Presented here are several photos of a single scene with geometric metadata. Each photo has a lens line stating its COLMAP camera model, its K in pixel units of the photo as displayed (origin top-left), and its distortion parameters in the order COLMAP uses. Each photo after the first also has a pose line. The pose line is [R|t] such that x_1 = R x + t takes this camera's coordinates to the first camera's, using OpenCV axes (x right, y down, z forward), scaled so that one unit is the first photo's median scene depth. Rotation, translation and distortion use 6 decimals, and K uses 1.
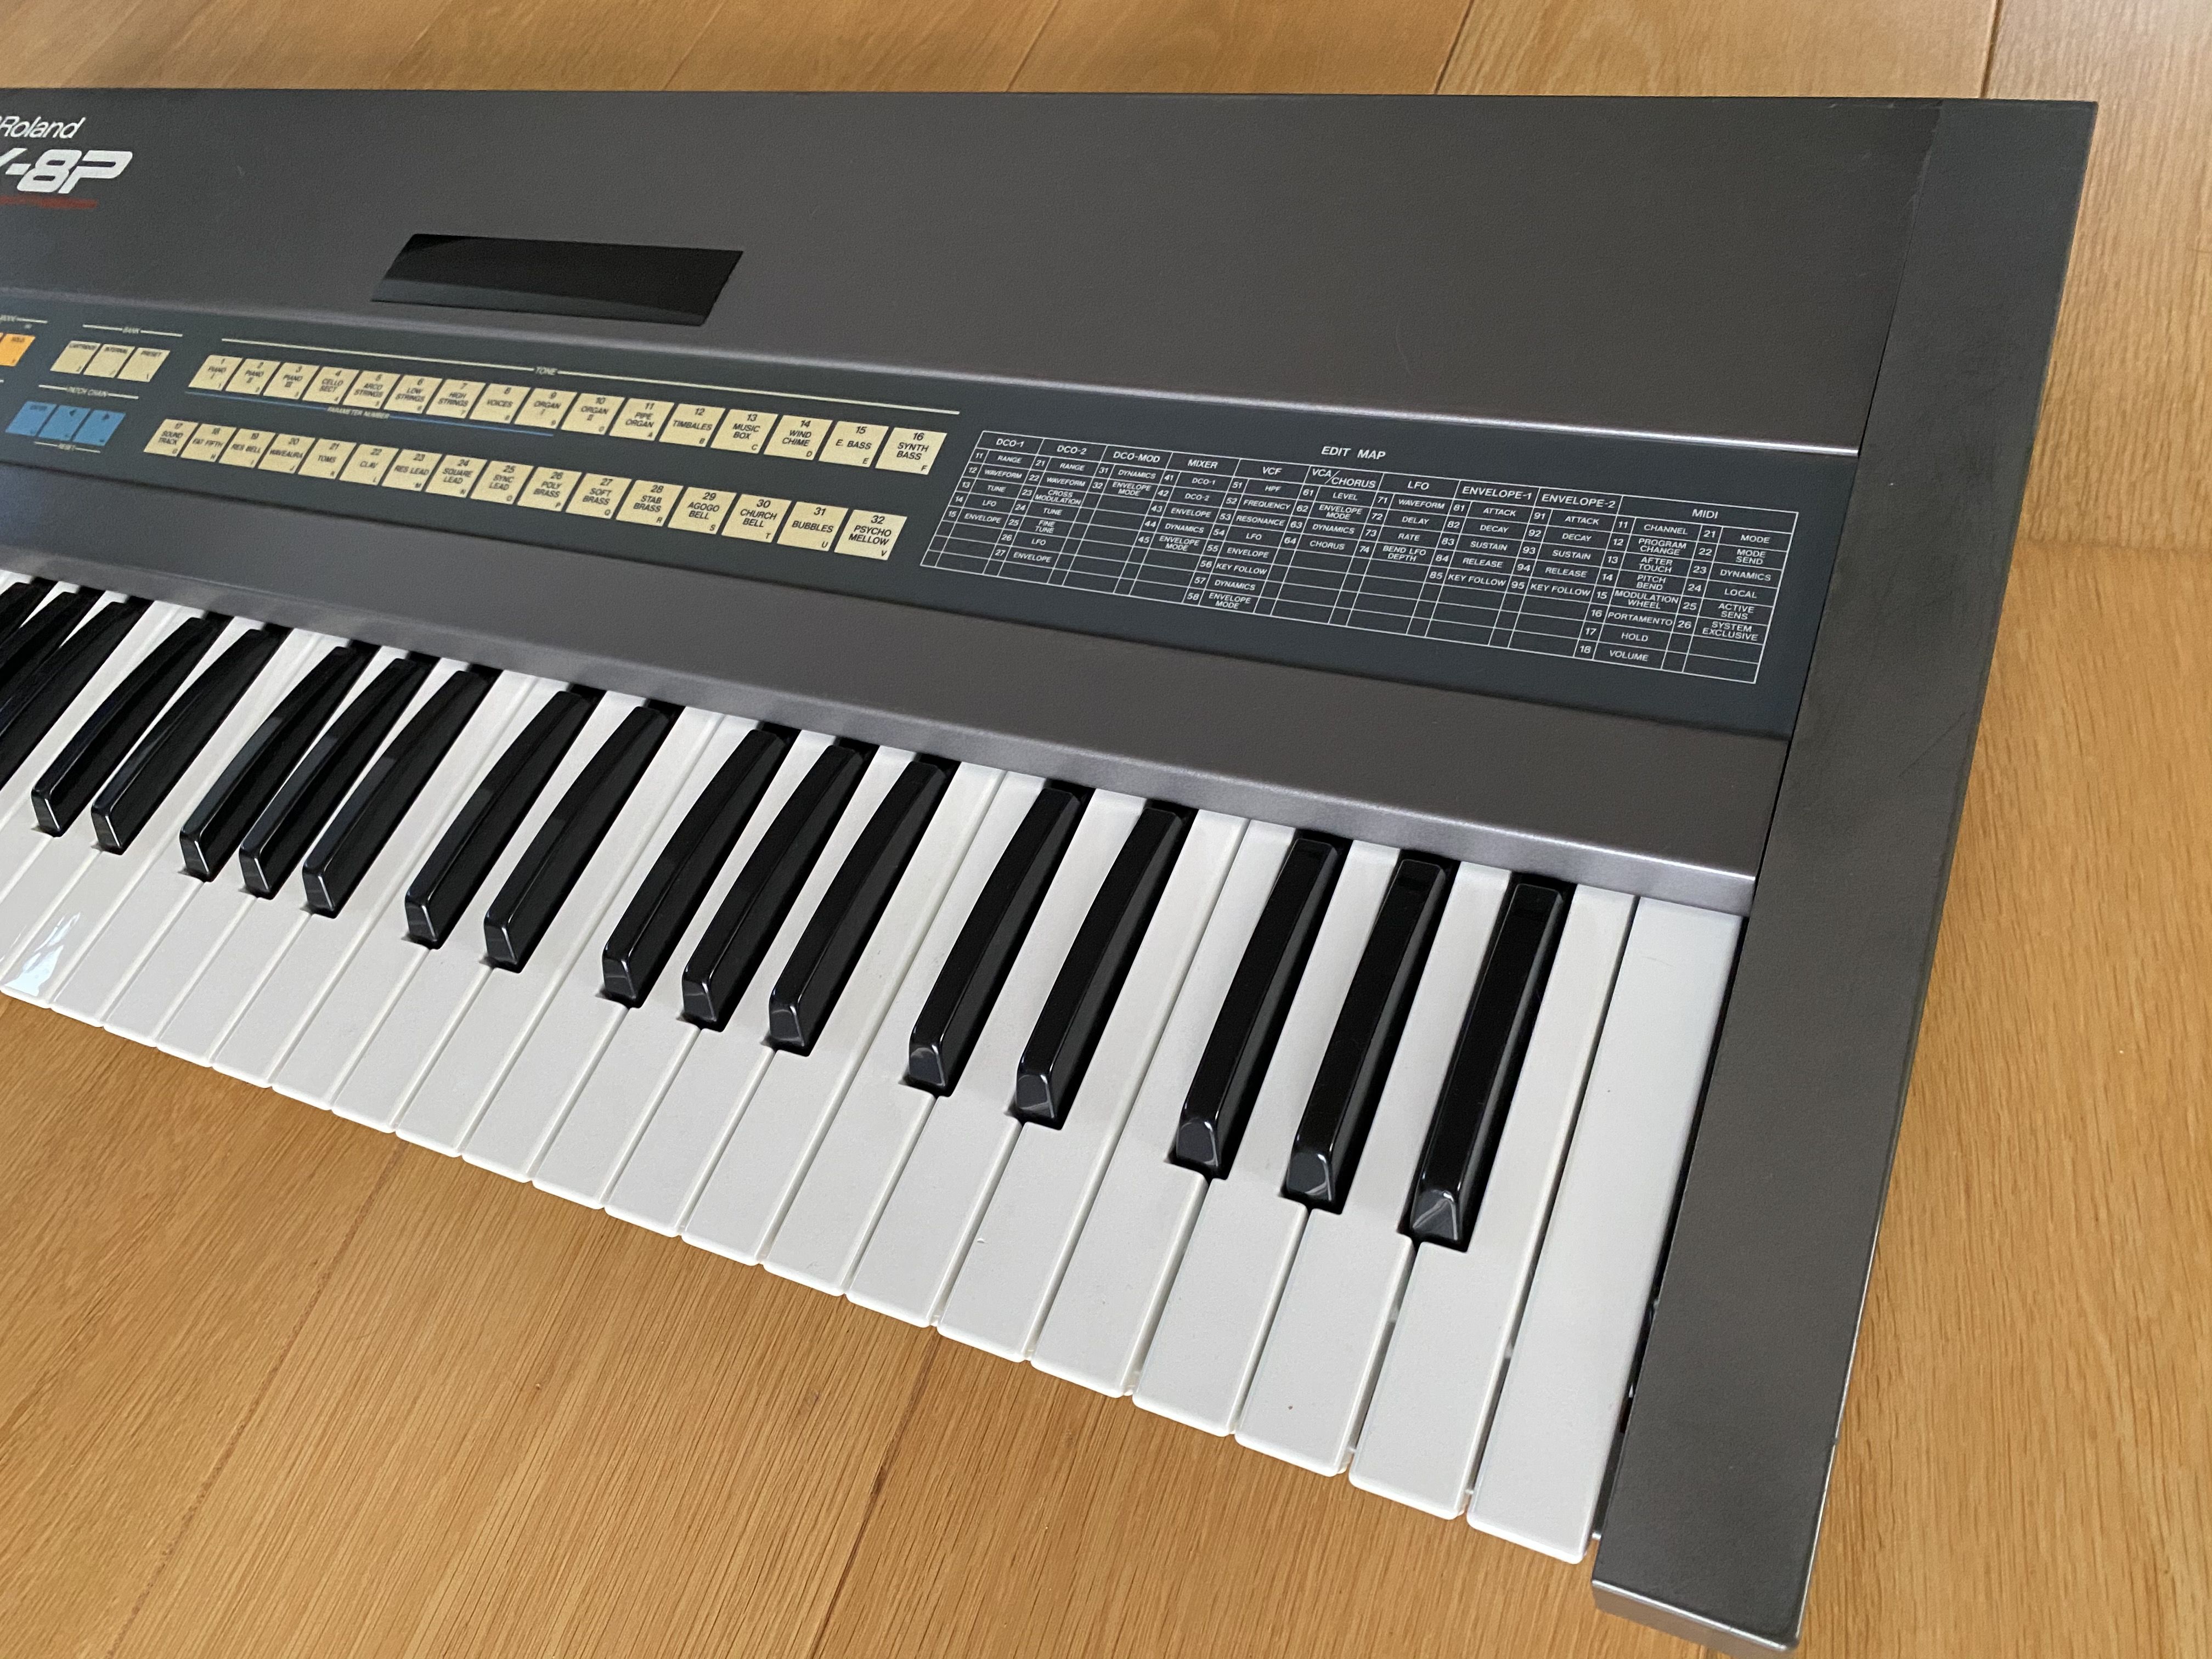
lens RADIAL K [[1850.5, 0, 1019.6], [0, 1850.5, 831.1], [0, 0, 1]] dist [0.003053, -0.013507]
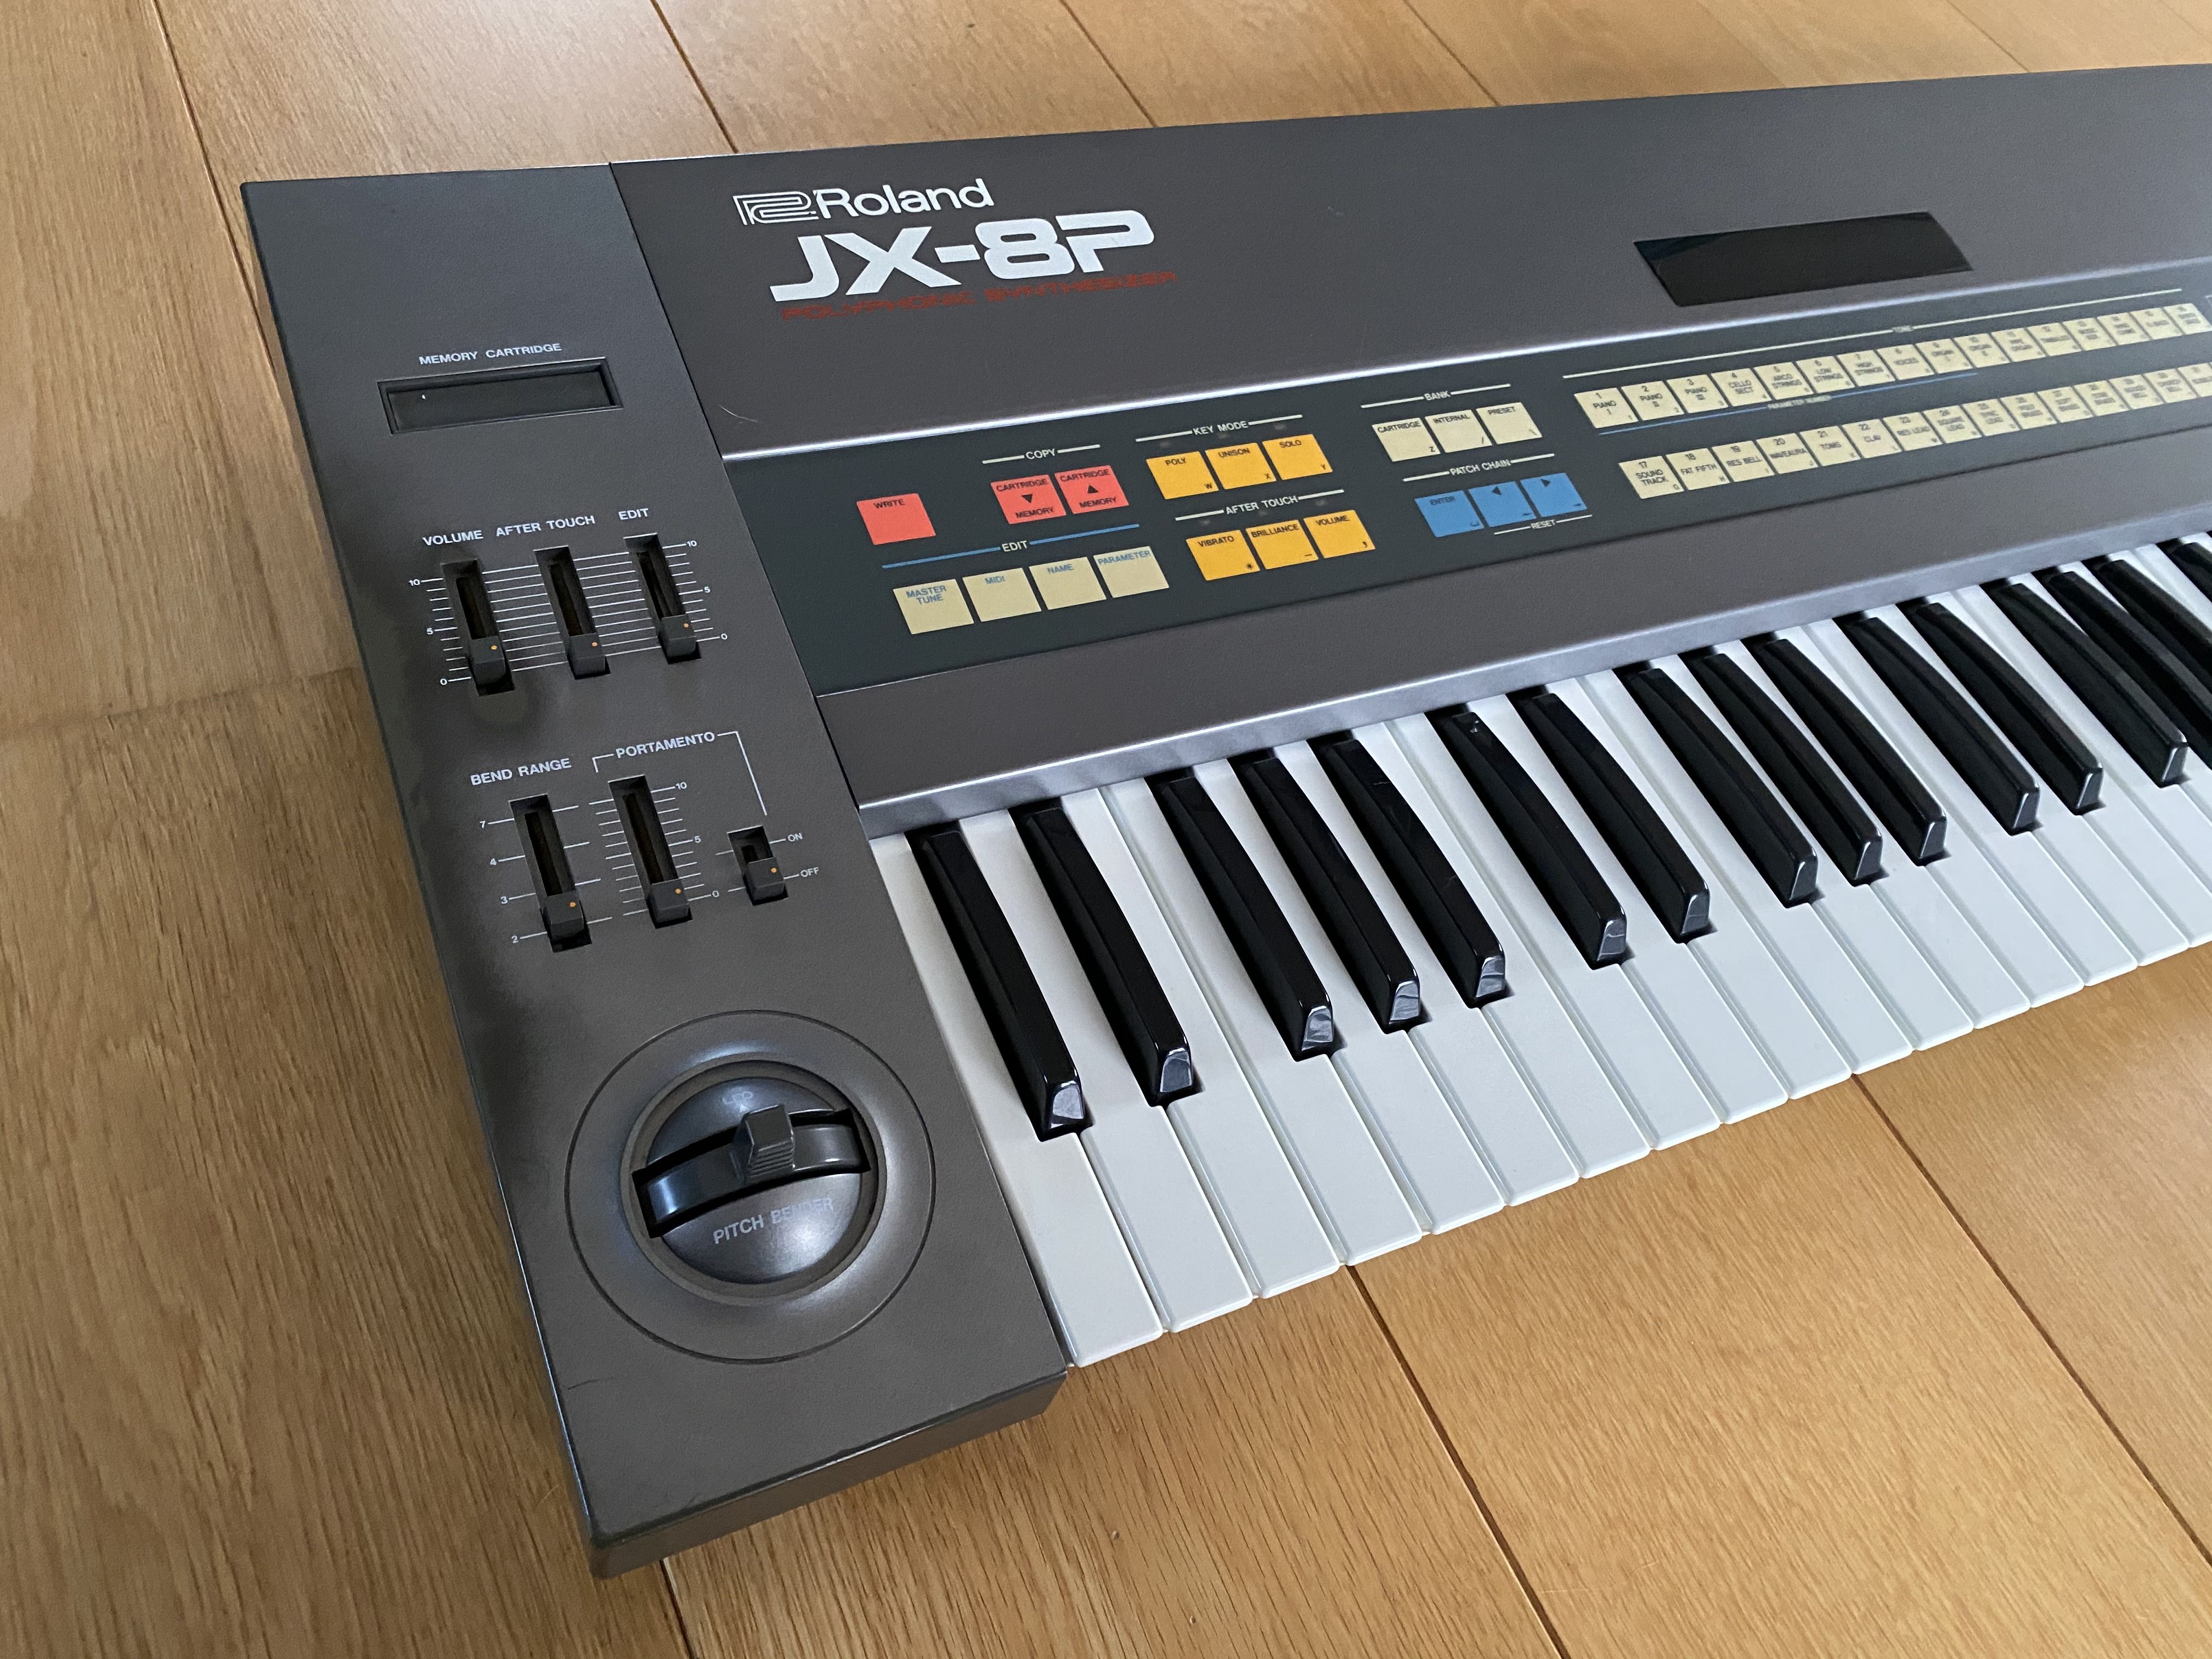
lens RADIAL K [[1746.8, 0, 1060.7], [0, 1746.8, 829.5], [0, 0, 1]] dist [0.011607, -0.007928]
pose [[0.552278, -0.342164, 0.760206, -1.667856], [0.362688, 0.919685, 0.150457, -0.358812], [-0.750631, 0.192624, 0.632020, 0.872251]]
